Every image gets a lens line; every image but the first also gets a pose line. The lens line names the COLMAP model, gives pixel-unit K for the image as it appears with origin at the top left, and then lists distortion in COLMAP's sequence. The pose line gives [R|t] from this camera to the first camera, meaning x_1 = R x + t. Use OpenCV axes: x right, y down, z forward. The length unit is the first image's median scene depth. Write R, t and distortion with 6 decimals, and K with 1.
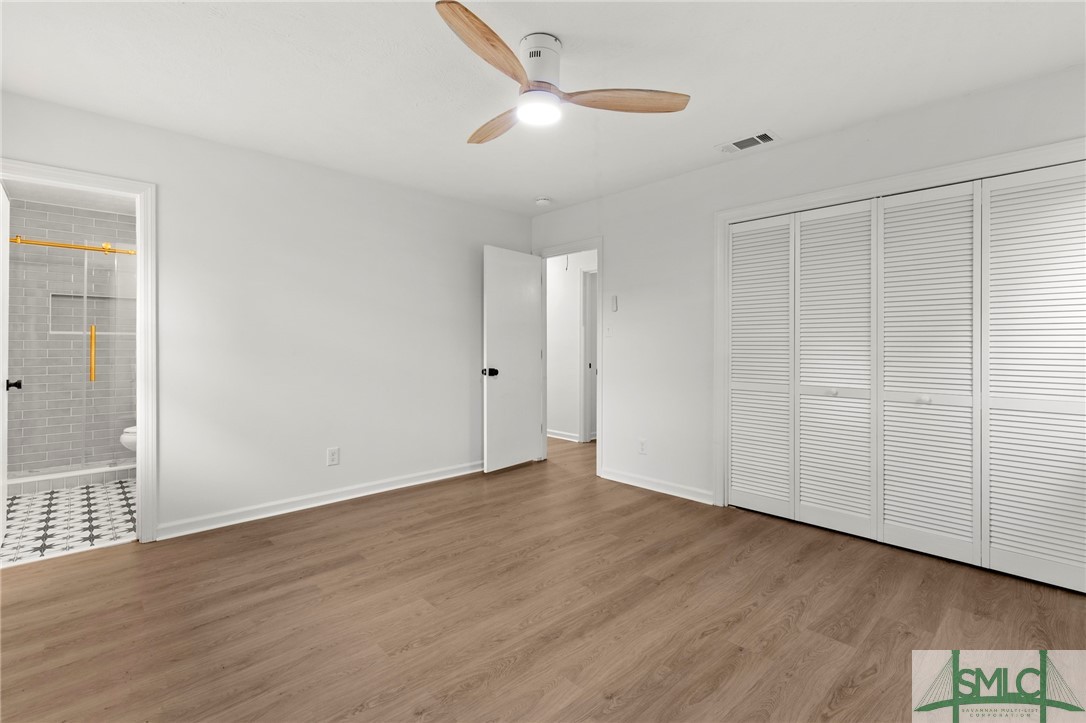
lens RADIAL K [[495.8, 0, 542.1], [0, 495.8, 353.8], [0, 0, 1]] dist [0.013861, -0.000175]
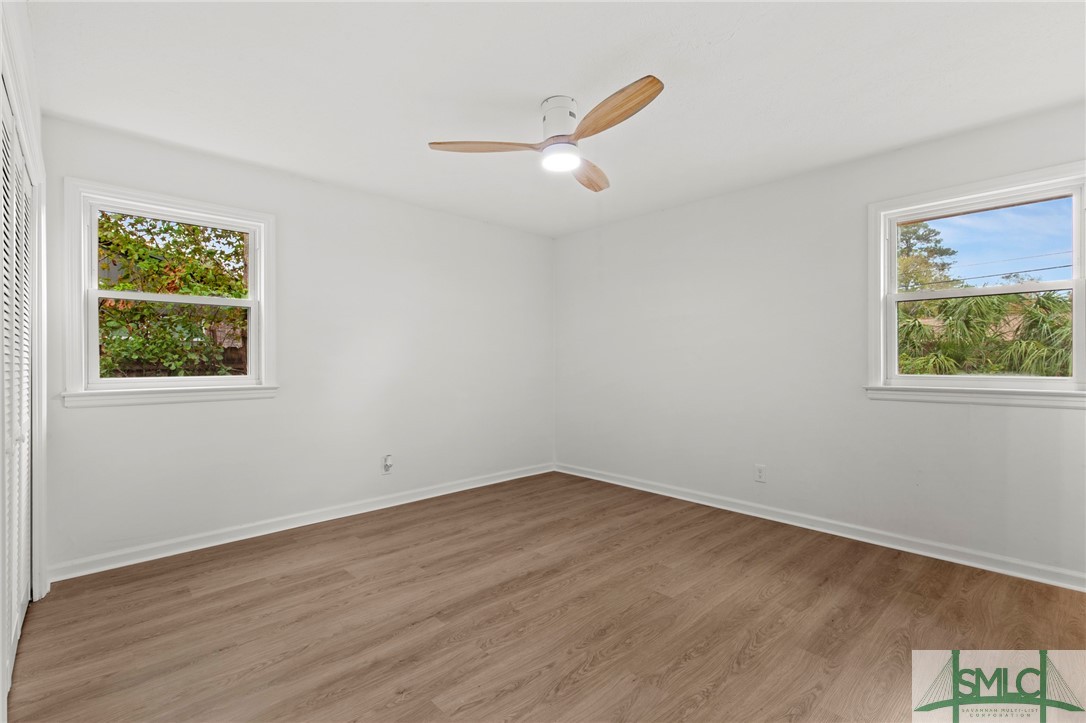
lens RADIAL K [[495.8, 0, 538.9], [0, 495.8, 362.2], [0, 0, 1]] dist [0.013861, -0.000175]
pose [[-0.999988, 0.002382, 0.004192, 0.040797], [0.002449, 0.999869, 0.015976, -0.031384], [-0.004153, 0.015986, -0.999864, 2.108958]]
